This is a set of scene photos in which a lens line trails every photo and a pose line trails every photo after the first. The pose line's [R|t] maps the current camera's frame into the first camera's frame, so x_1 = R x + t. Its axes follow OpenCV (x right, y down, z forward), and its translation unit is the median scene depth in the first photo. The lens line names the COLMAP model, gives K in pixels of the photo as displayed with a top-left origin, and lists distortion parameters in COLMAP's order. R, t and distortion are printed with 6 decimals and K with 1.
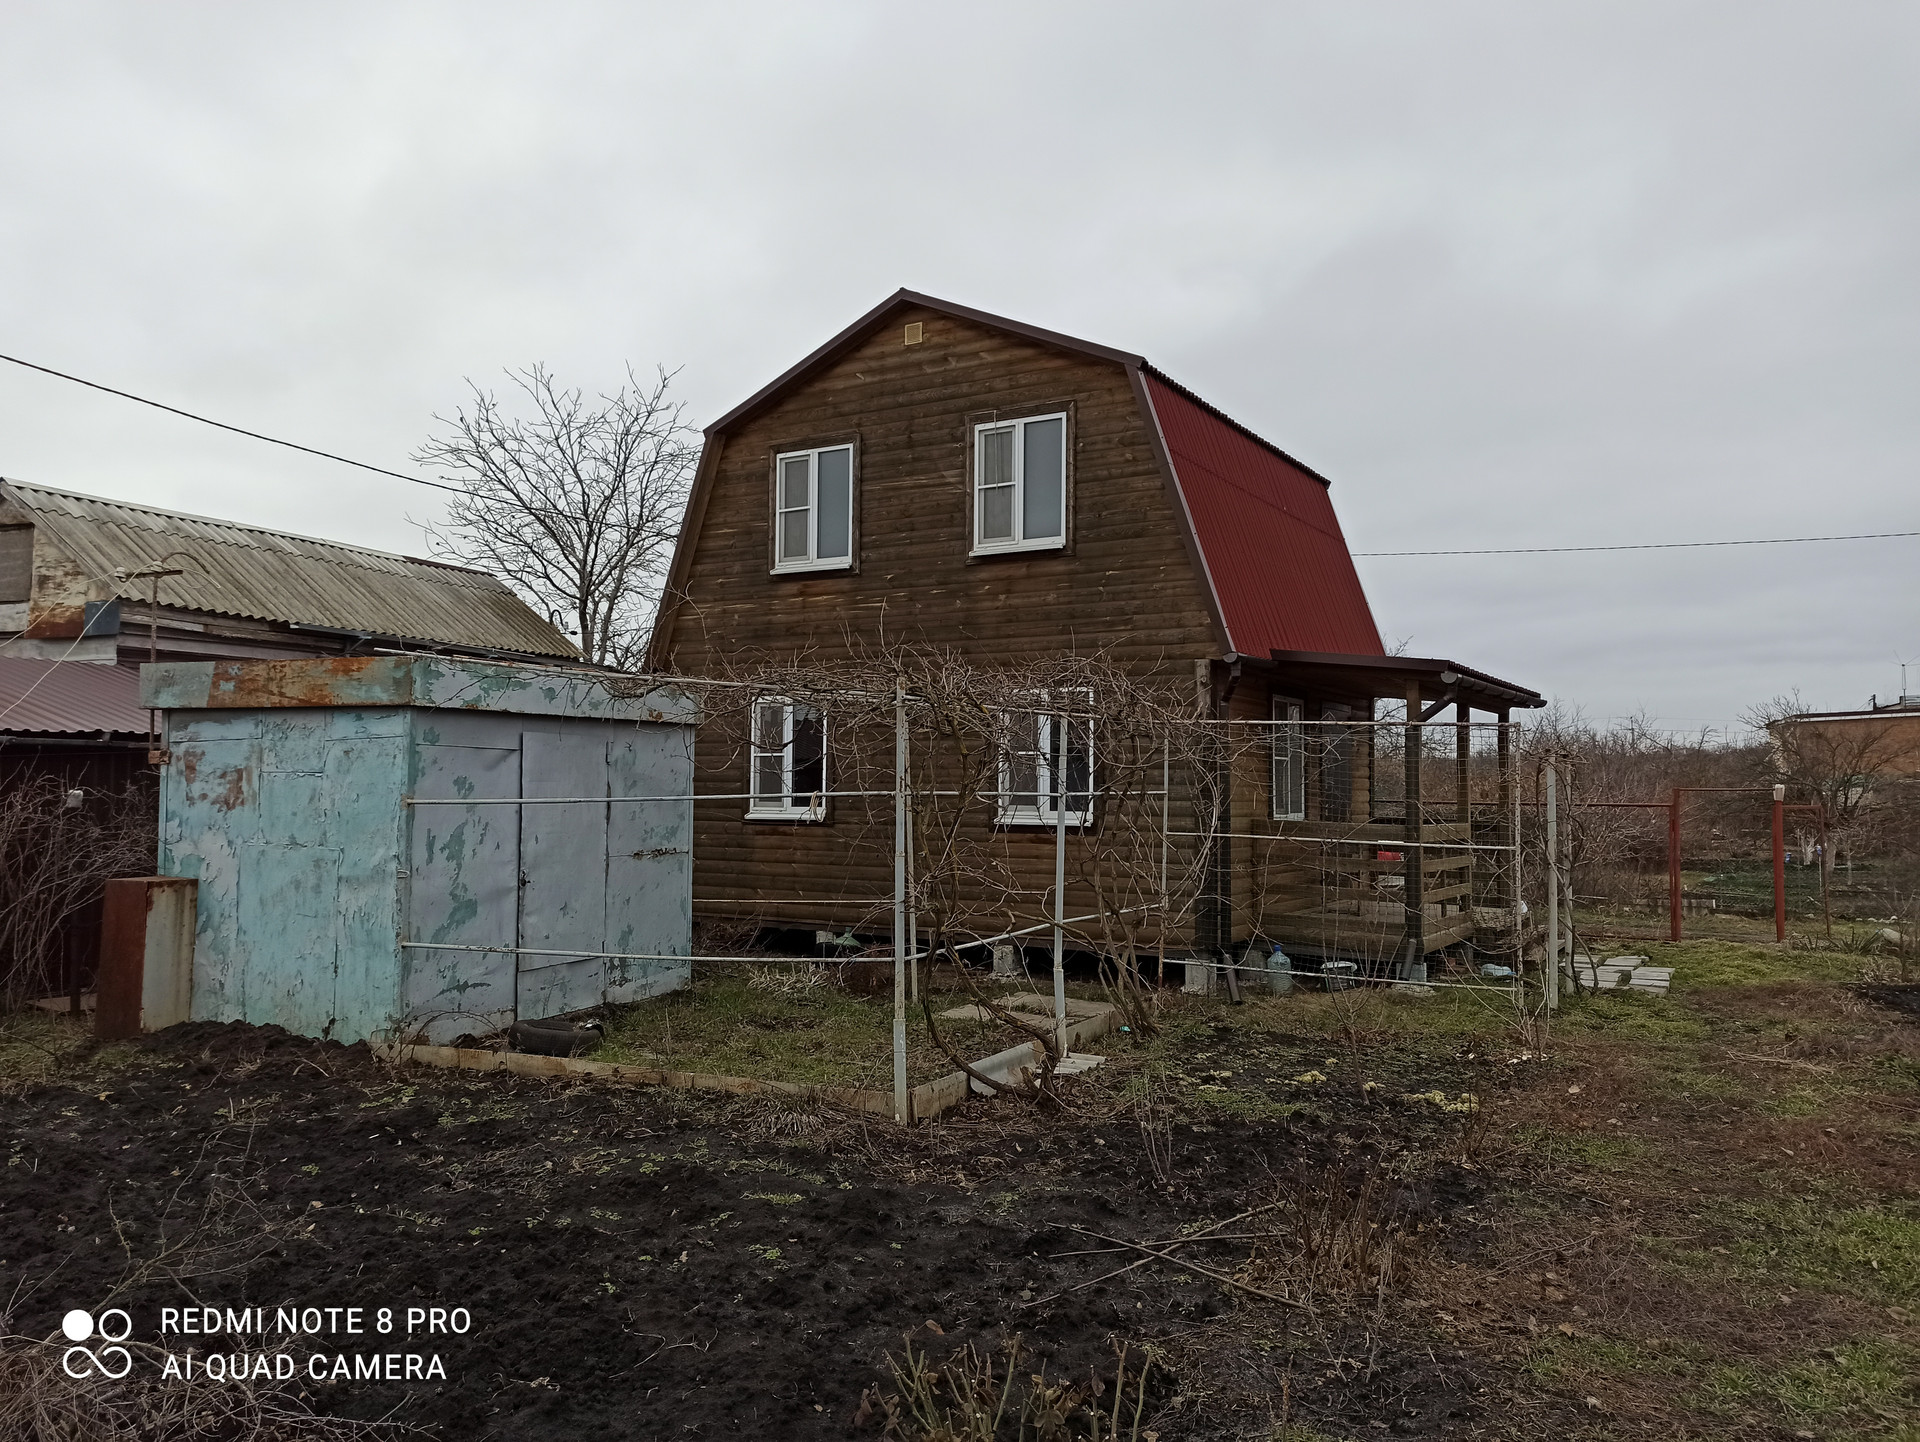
lens RADIAL K [[1441.1, 0, 960.2], [0, 1441.1, 720.2], [0, 0, 1]] dist [0.002530, 0.000136]
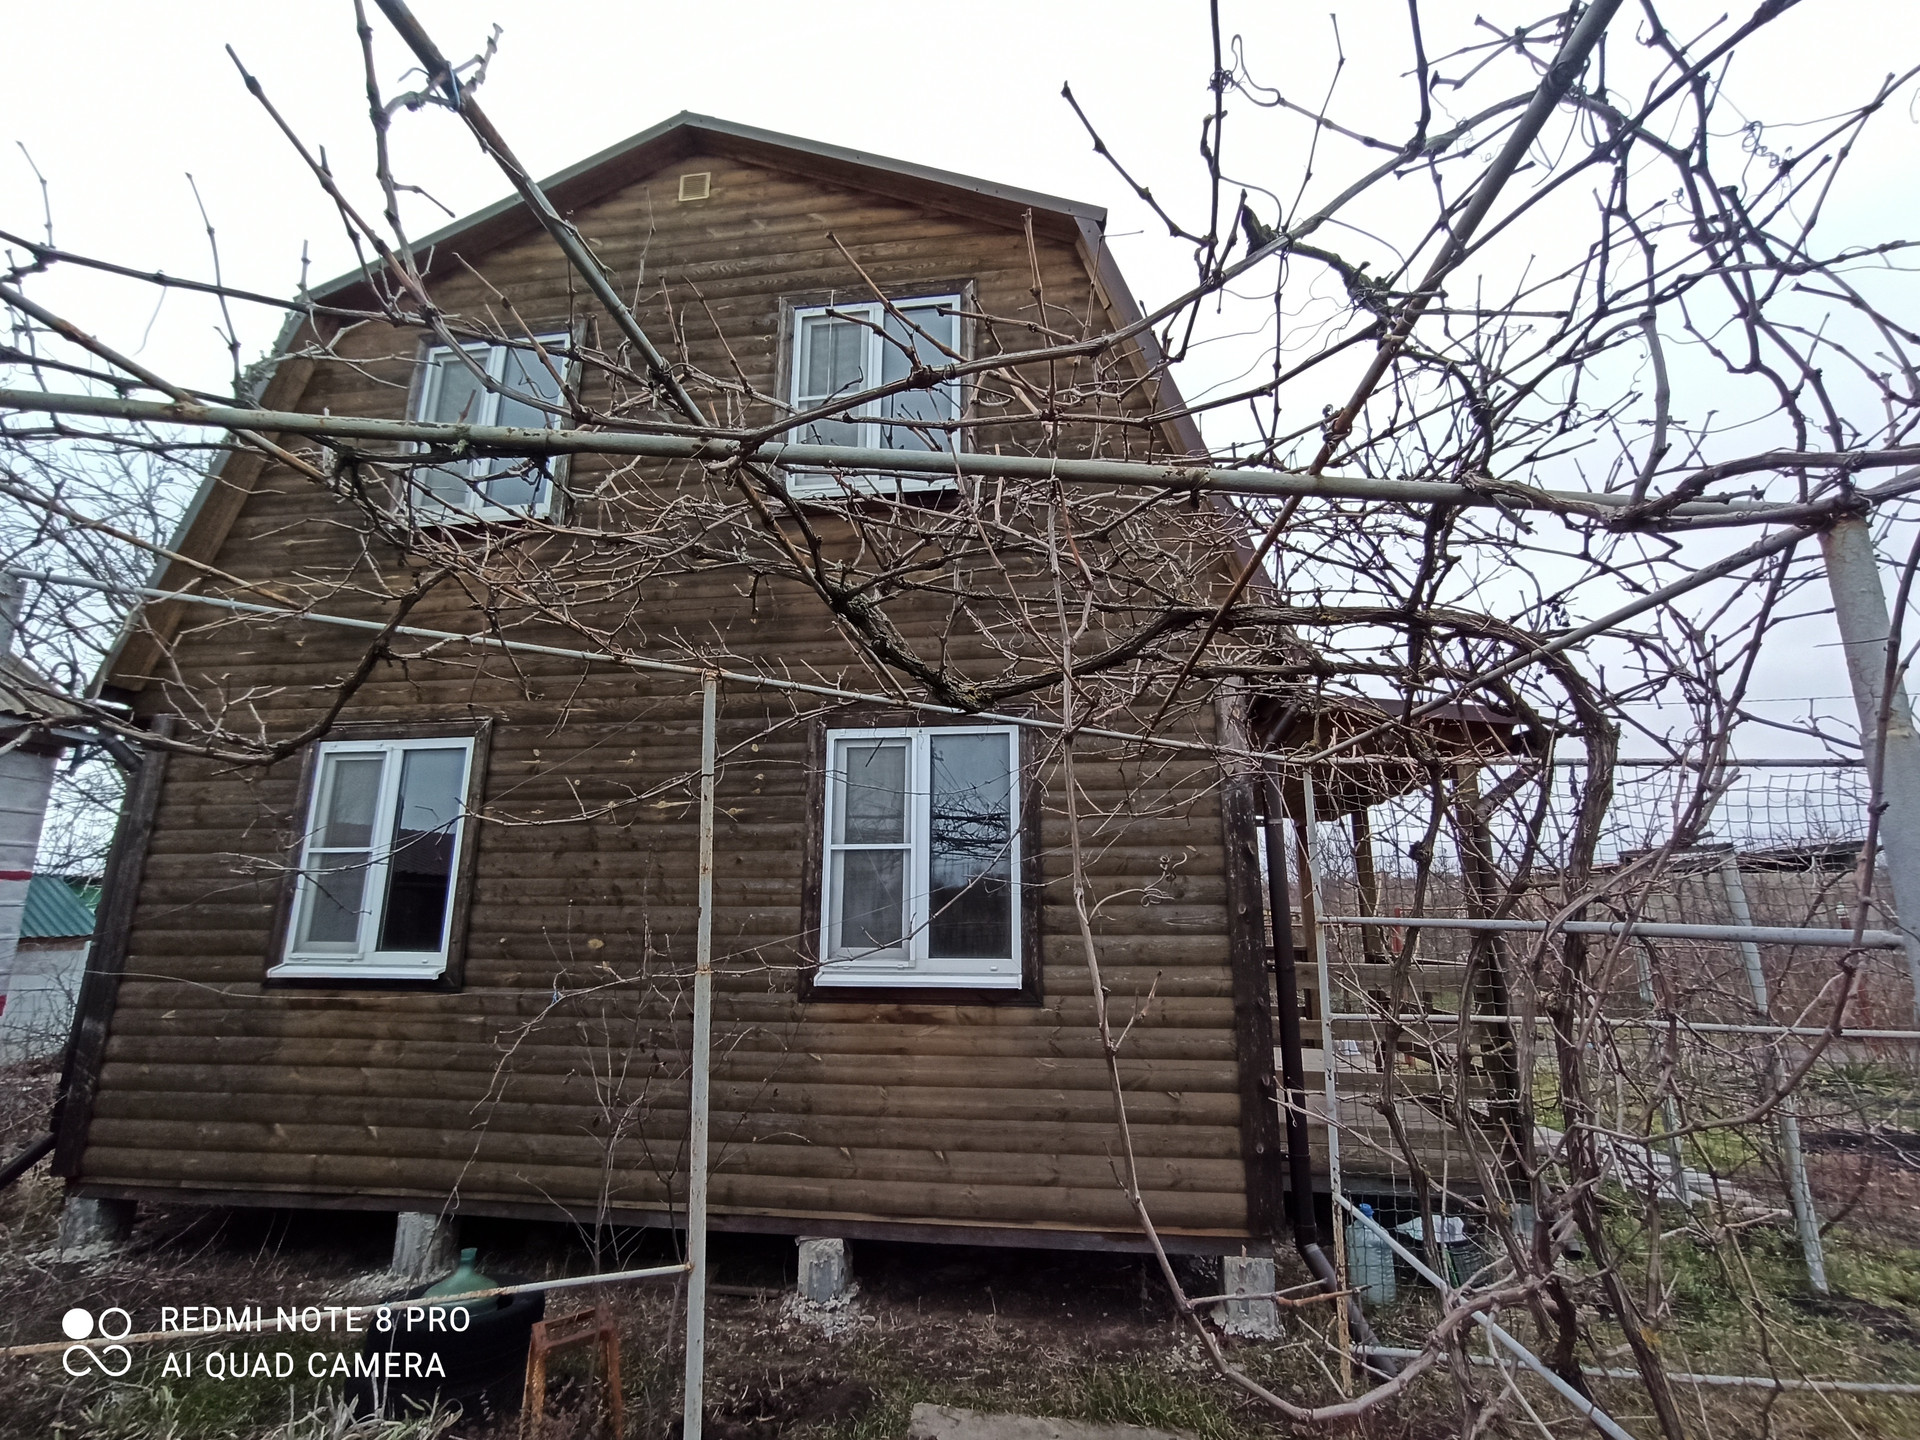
lens RADIAL K [[878.6, 0, 963.7], [0, 878.6, 724.0], [0, 0, 1]] dist [-0.027463, 0.016847]
pose [[0.921611, 0.082718, 0.379197, -0.049117], [-0.014106, 0.983518, -0.180259, 0.034094], [-0.387858, 0.160779, 0.907588, 0.643932]]
